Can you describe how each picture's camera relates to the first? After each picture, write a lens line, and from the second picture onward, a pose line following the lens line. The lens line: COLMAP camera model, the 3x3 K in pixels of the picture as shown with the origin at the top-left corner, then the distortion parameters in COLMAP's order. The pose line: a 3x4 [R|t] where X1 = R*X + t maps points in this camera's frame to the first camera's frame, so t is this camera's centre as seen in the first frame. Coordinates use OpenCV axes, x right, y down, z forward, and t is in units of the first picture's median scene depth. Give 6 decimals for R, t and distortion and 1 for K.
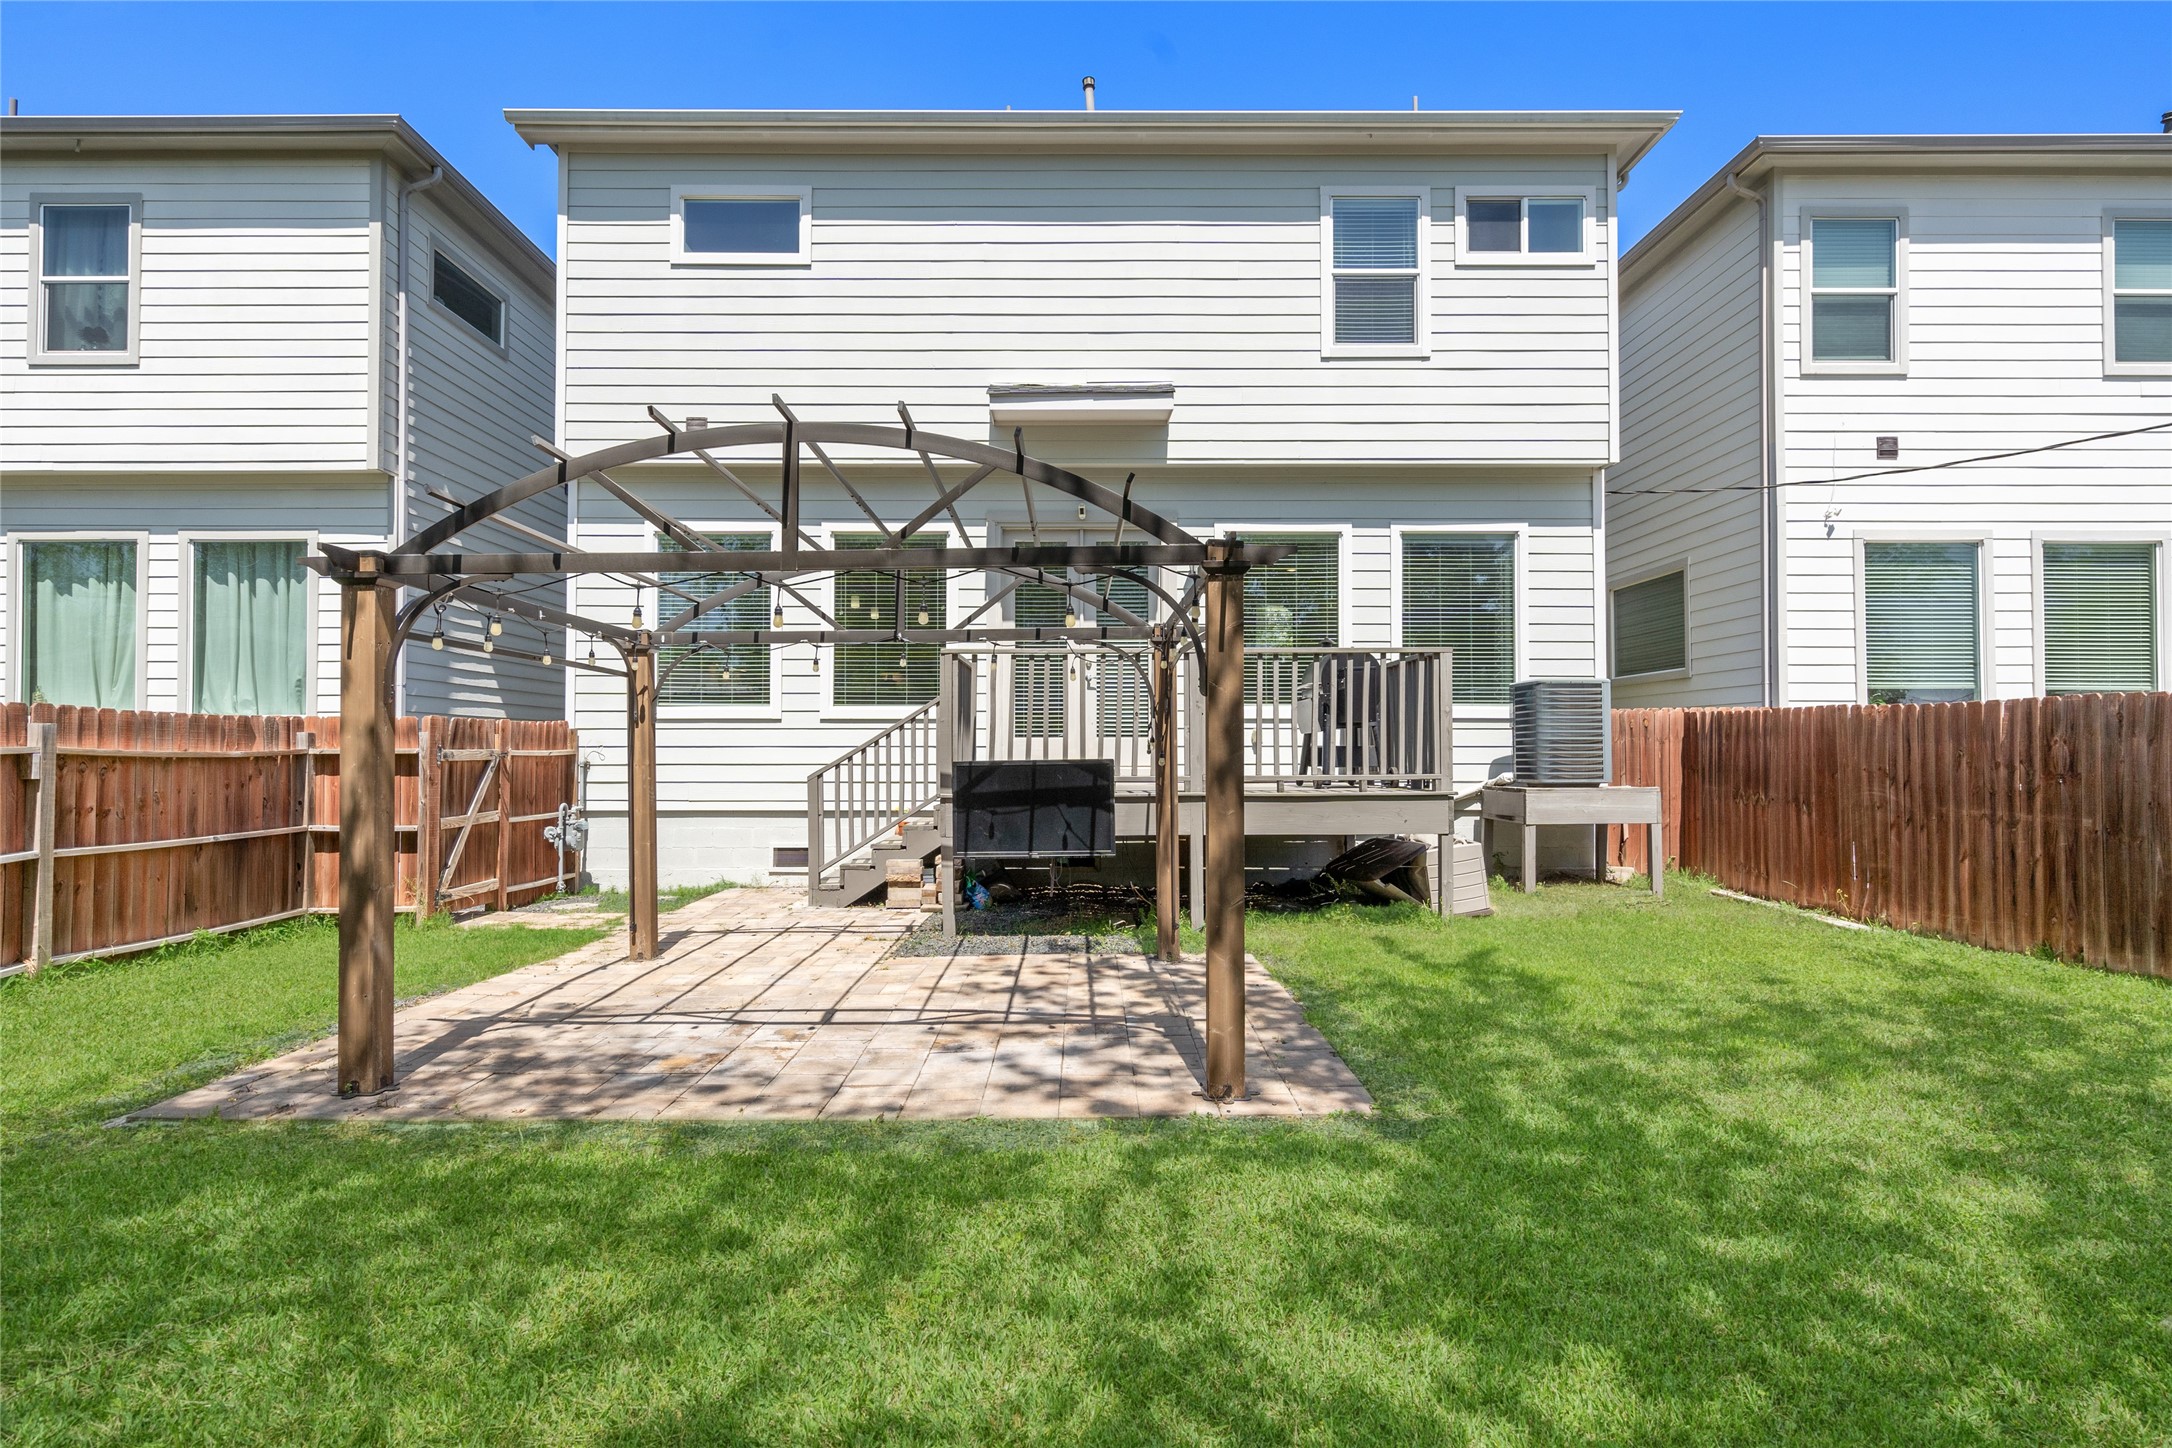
lens RADIAL K [[1134.1, 0, 1087.2], [0, 1134.1, 720.0], [0, 0, 1]] dist [0.005244, 0.002081]
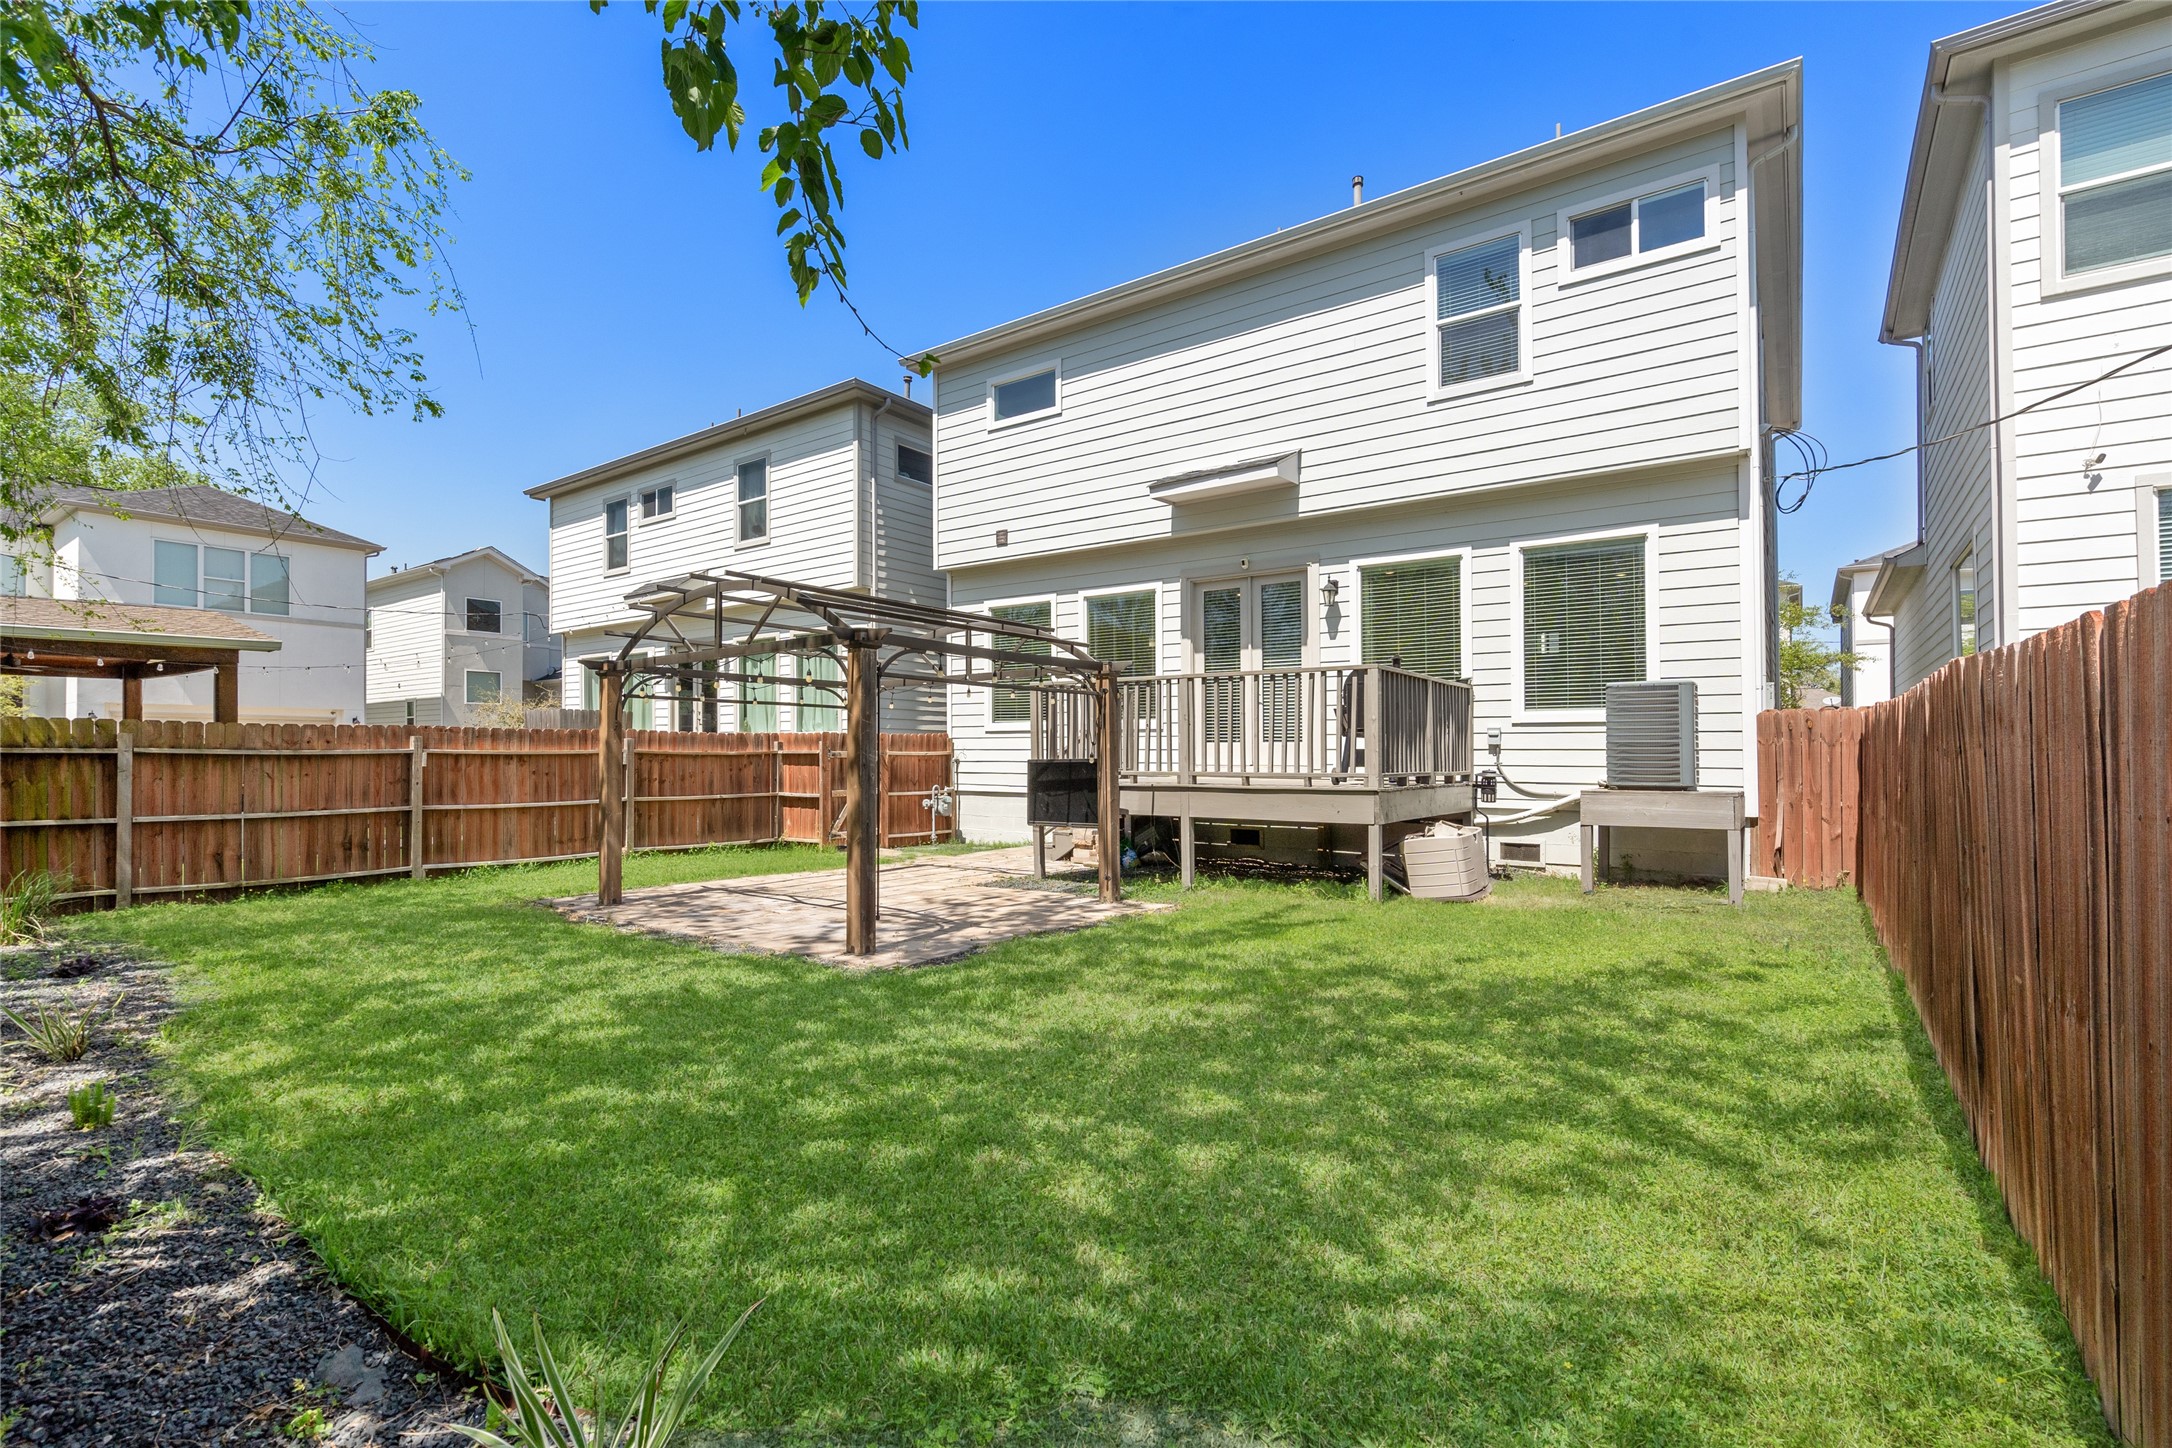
lens RADIAL K [[998.1, 0, 1072.0], [0, 998.1, 734.8], [0, 0, 1]] dist [-0.000051, 0.001482]
pose [[0.800677, -0.008712, -0.599033, 0.523887], [0.013387, 0.999905, 0.003352, 0.000629], [0.598947, -0.010703, 0.800717, -0.003248]]
